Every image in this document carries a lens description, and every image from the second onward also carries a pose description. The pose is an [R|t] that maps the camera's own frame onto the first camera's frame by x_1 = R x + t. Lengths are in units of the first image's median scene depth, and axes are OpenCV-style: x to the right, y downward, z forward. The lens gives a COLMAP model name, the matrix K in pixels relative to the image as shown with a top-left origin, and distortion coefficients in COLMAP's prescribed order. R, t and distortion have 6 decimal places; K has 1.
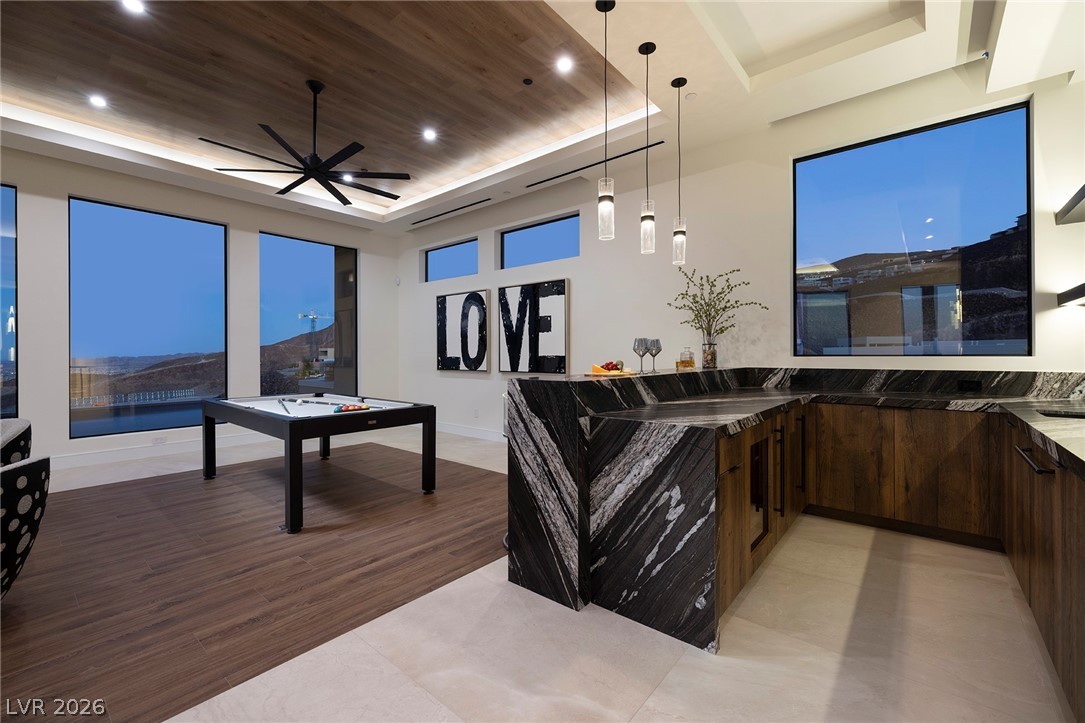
lens RADIAL K [[454.3, 0, 542.1], [0, 454.3, 352.1], [0, 0, 1]] dist [0.003915, 0.000551]
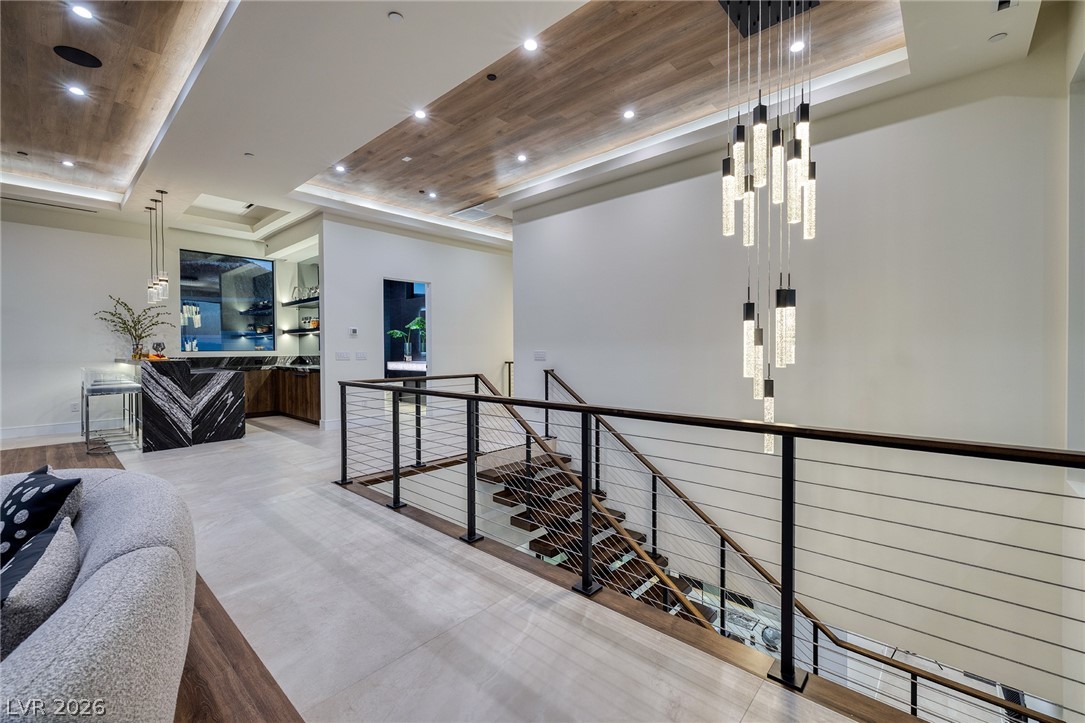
lens RADIAL K [[454.3, 0, 542.1], [0, 454.3, 352.1], [0, 0, 1]] dist [0.003915, 0.000551]
pose [[0.046439, -0.005744, 0.998905, -0.922001], [0.000334, 0.999983, 0.005735, 0.001450], [-0.998921, 0.000067, 0.046440, -0.435017]]
